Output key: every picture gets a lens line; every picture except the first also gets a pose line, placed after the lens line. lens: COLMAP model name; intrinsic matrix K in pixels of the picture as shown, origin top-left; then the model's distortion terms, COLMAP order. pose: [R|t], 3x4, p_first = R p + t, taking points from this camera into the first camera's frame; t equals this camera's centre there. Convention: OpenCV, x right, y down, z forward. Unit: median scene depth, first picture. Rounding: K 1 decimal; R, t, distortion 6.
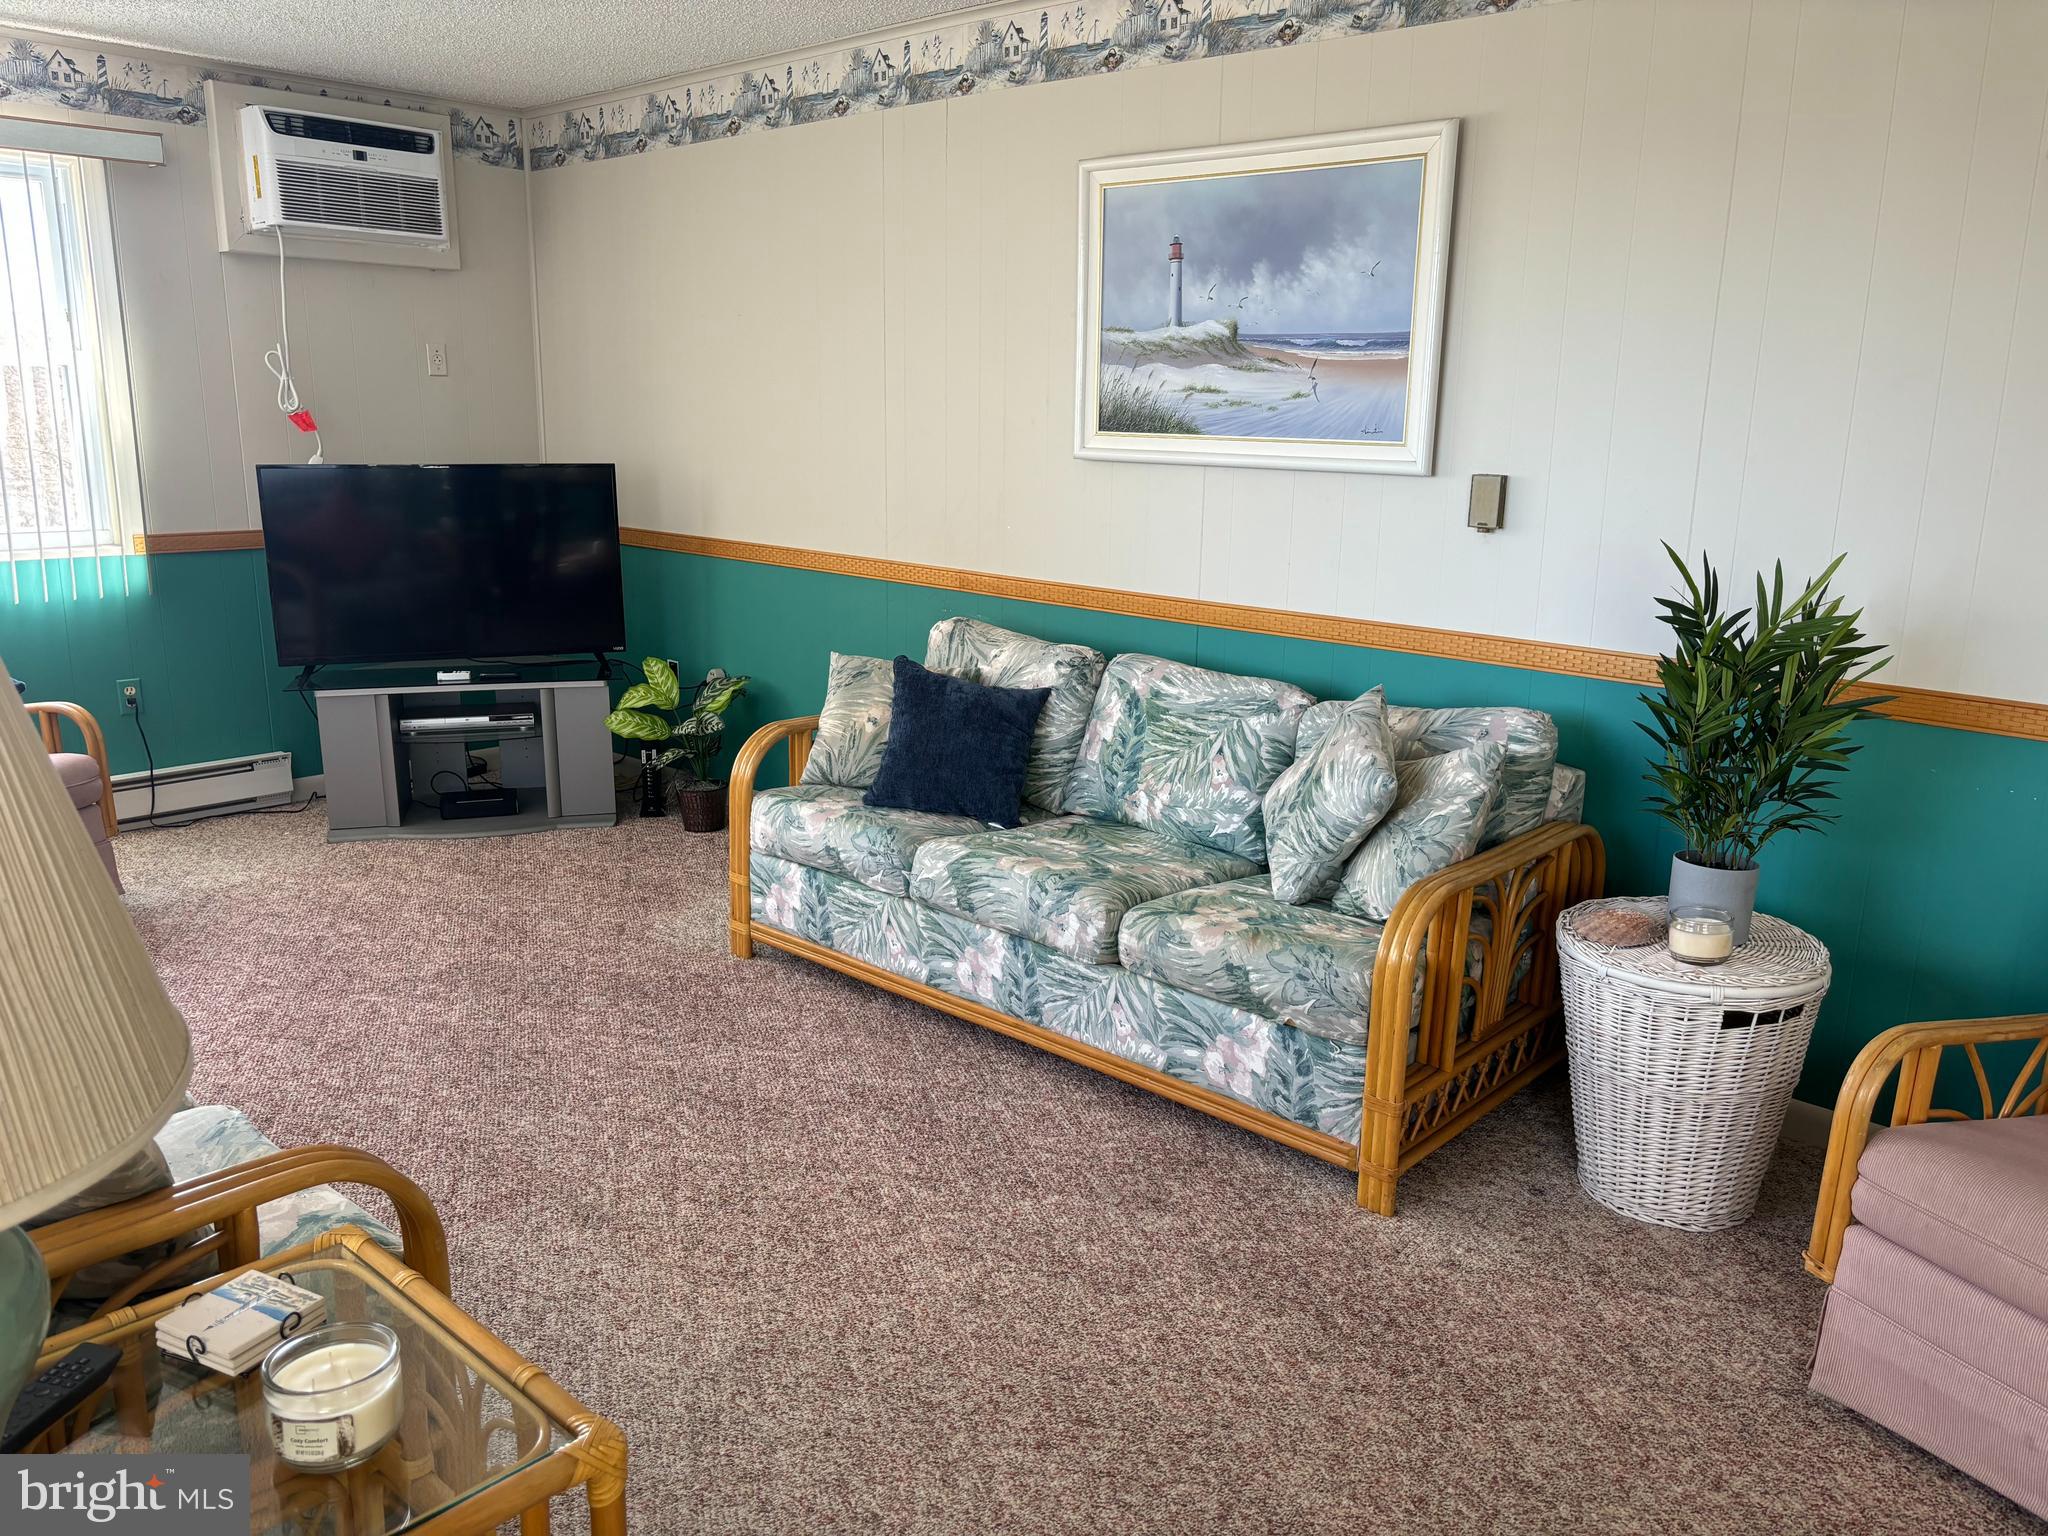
lens RADIAL K [[1556.8, 0, 1039.0], [0, 1556.8, 774.9], [0, 0, 1]] dist [0.040202, -0.044453]
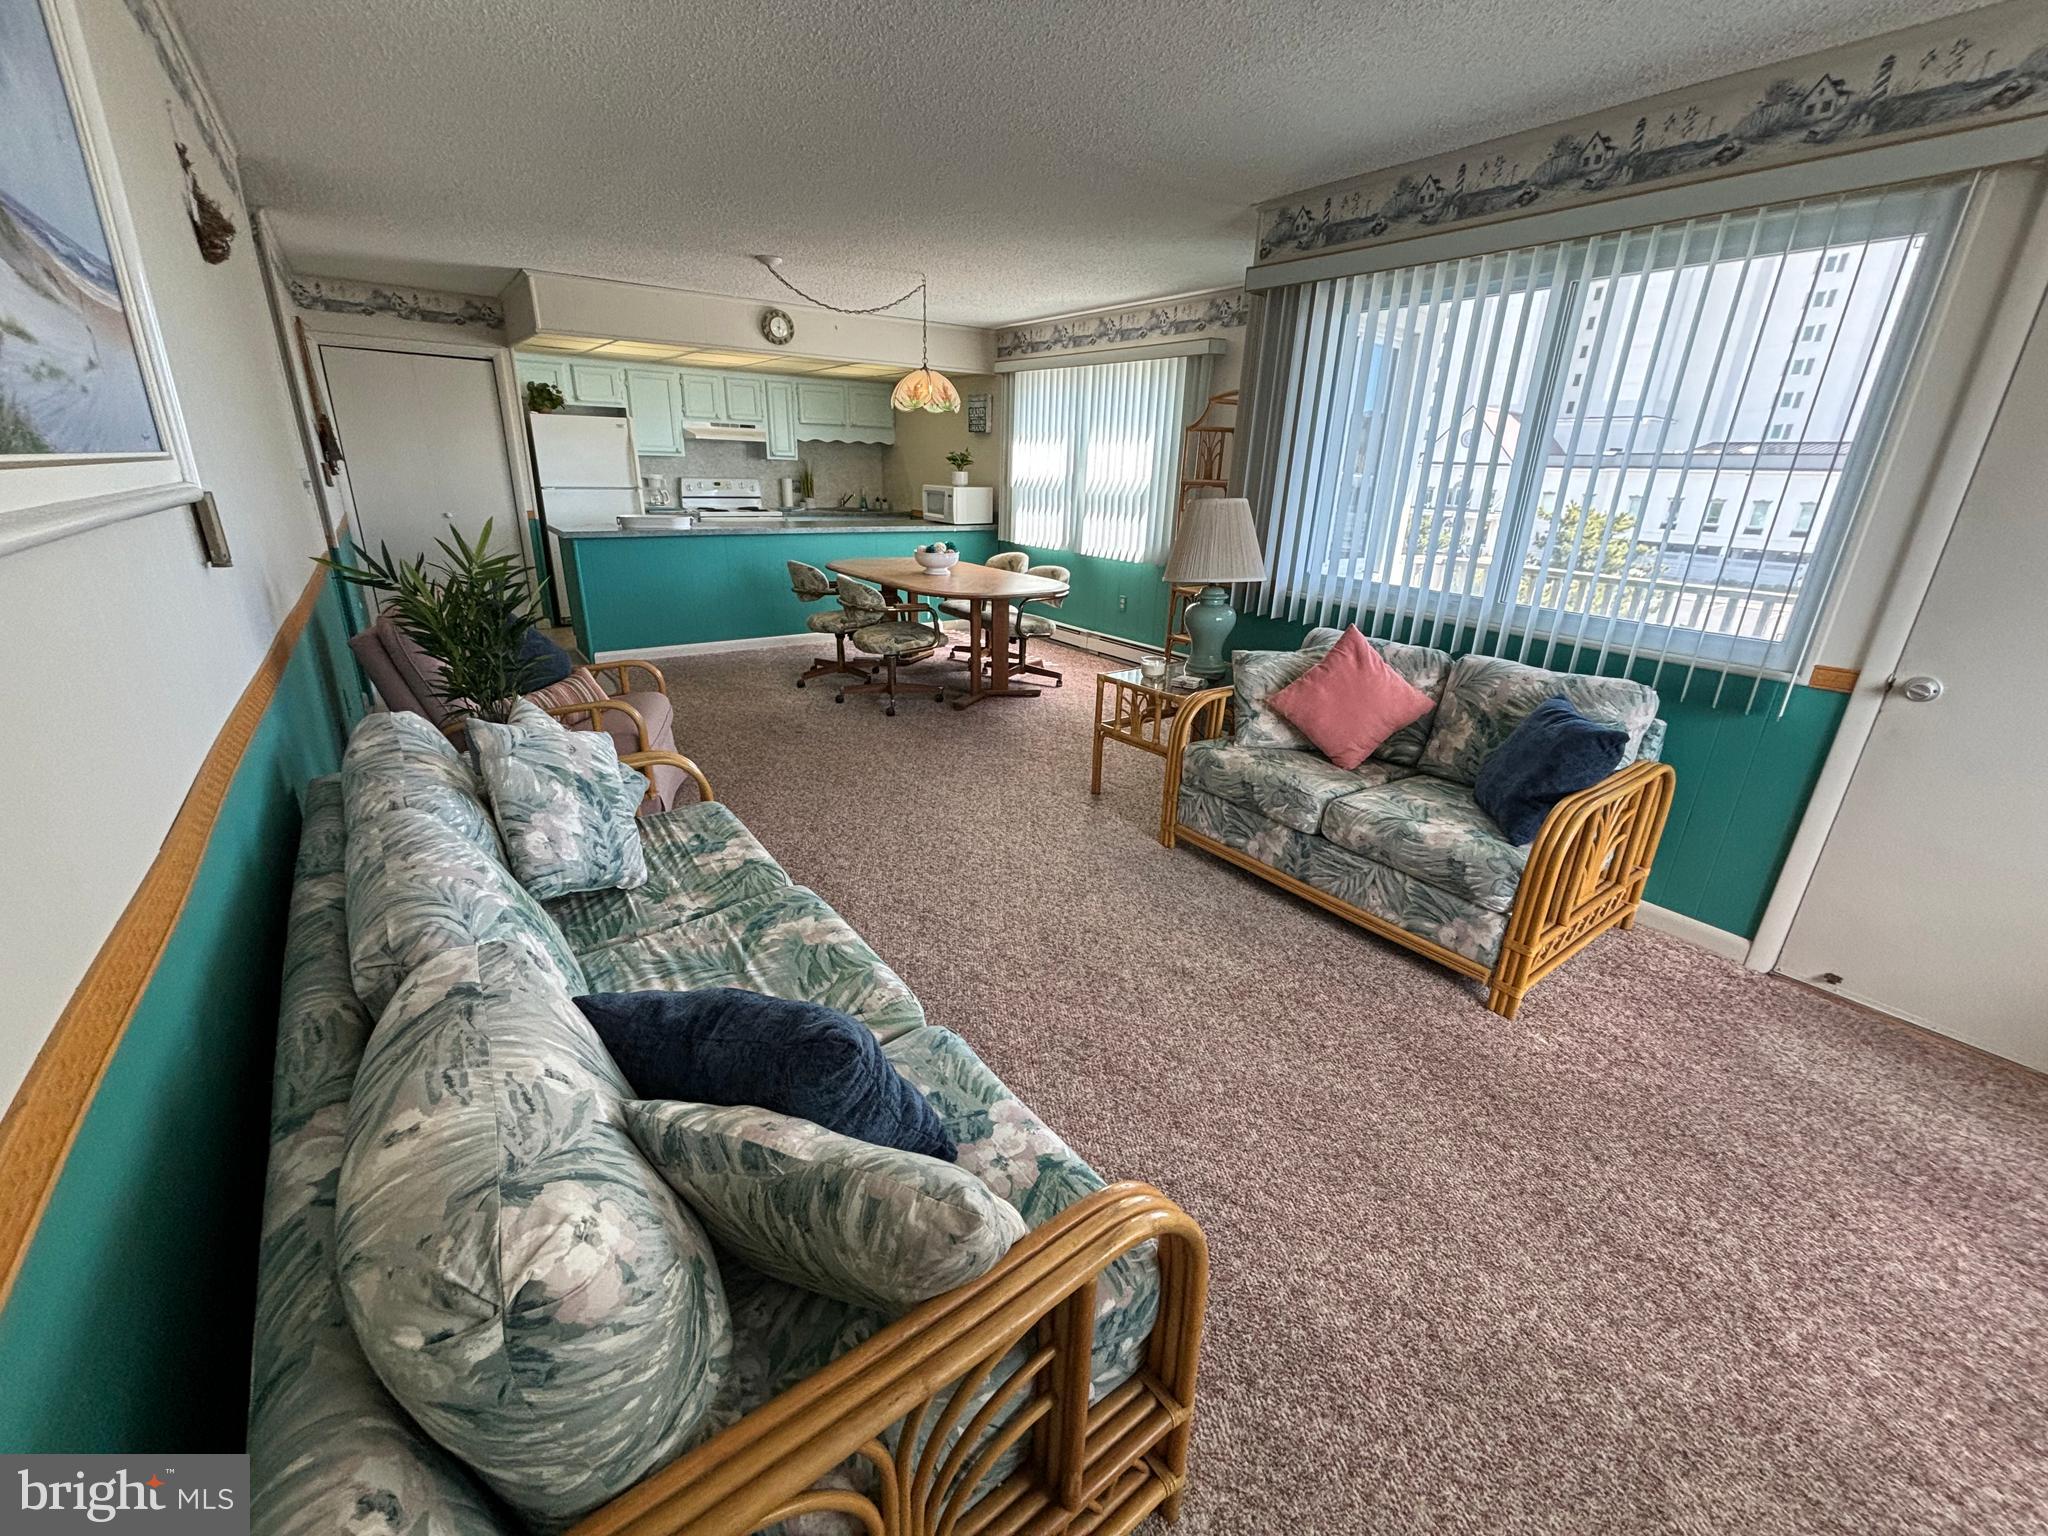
lens RADIAL K [[826.8, 0, 1022.3], [0, 826.8, 765.4], [0, 0, 1]] dist [-0.000451, 0.000090]
pose [[-0.979400, -0.115092, 0.165922, -0.175329], [-0.005828, 0.837444, 0.546493, -0.272318], [-0.201848, 0.534268, -0.820863, 1.184181]]
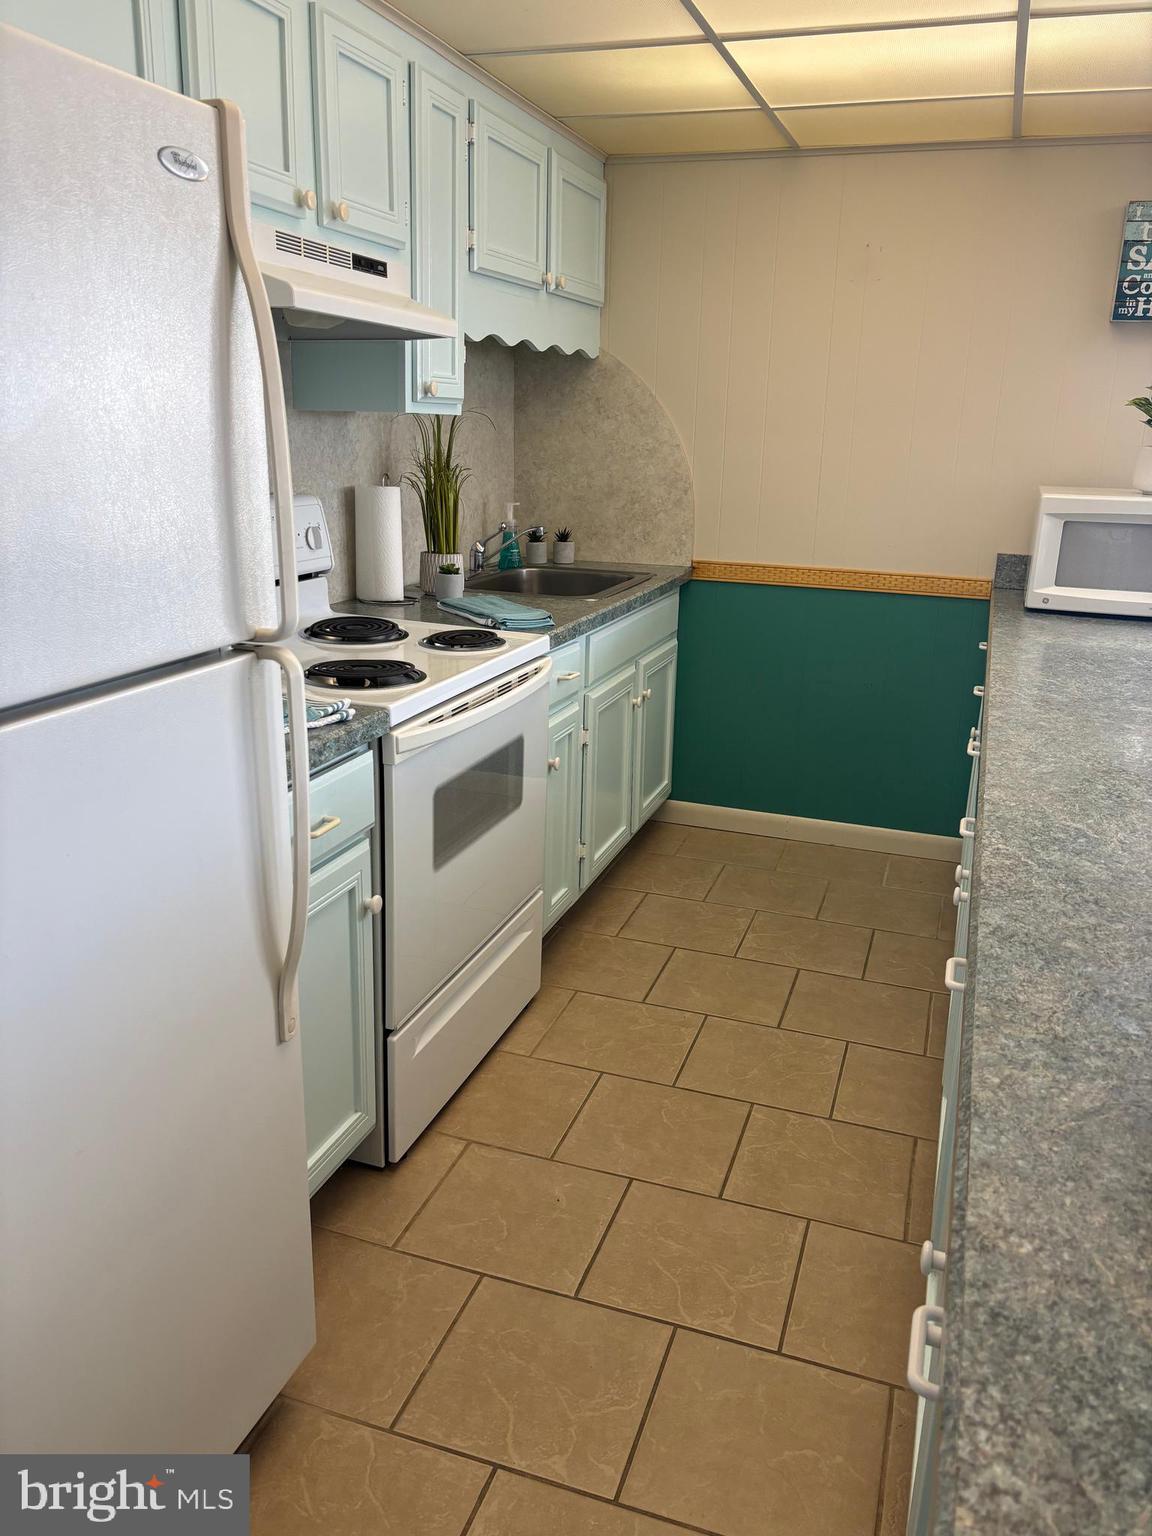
lens RADIAL K [[1167.6, 0, 575.8], [0, 1167.6, 772.9], [0, 0, 1]] dist [0.040202, -0.044453]
pose [[-0.914876, 0.073908, -0.396914, 1.079866], [-0.133170, 0.872842, 0.469482, 0.071890], [0.381141, 0.482374, -0.788699, -0.125501]]
